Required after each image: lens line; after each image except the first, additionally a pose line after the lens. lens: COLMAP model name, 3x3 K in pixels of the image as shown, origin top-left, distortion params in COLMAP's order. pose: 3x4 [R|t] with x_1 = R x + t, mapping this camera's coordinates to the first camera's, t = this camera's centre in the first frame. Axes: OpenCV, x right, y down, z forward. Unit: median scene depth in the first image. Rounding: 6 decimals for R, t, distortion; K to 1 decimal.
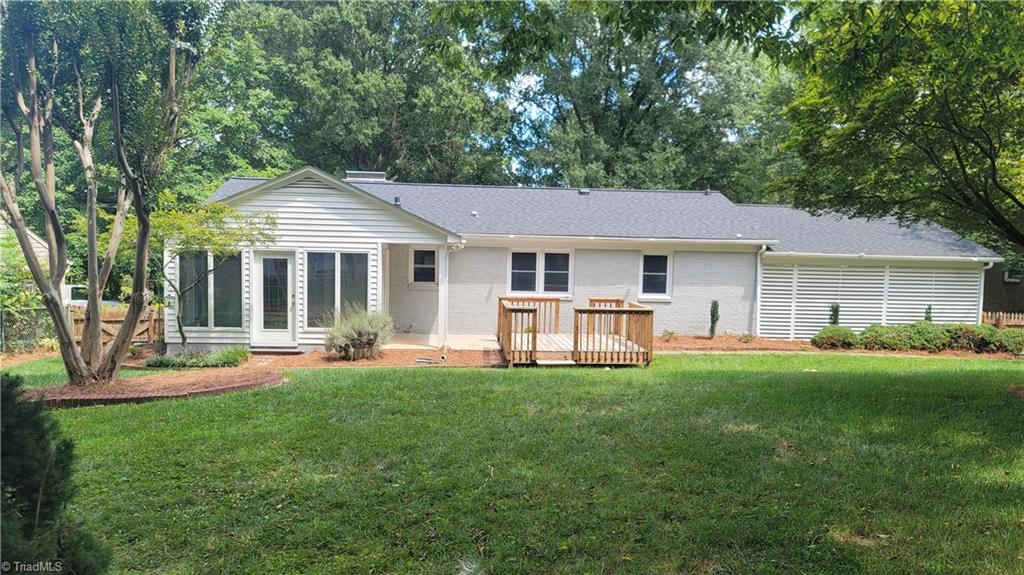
lens RADIAL K [[747.8, 0, 512.5], [0, 747.8, 287.6], [0, 0, 1]] dist [0.064407, 0.002047]
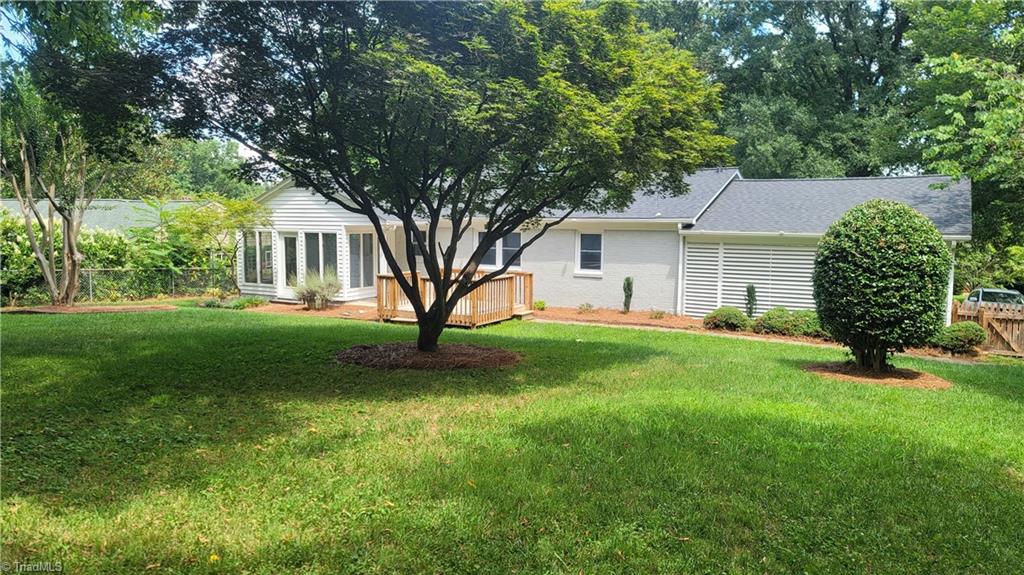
lens RADIAL K [[747.8, 0, 514.5], [0, 747.8, 285.8], [0, 0, 1]] dist [0.064407, 0.002047]
pose [[0.823675, 0.032556, -0.566126, 0.750849], [-0.024533, 0.999462, 0.021782, 0.010700], [0.566531, -0.004053, 0.824031, 0.061456]]
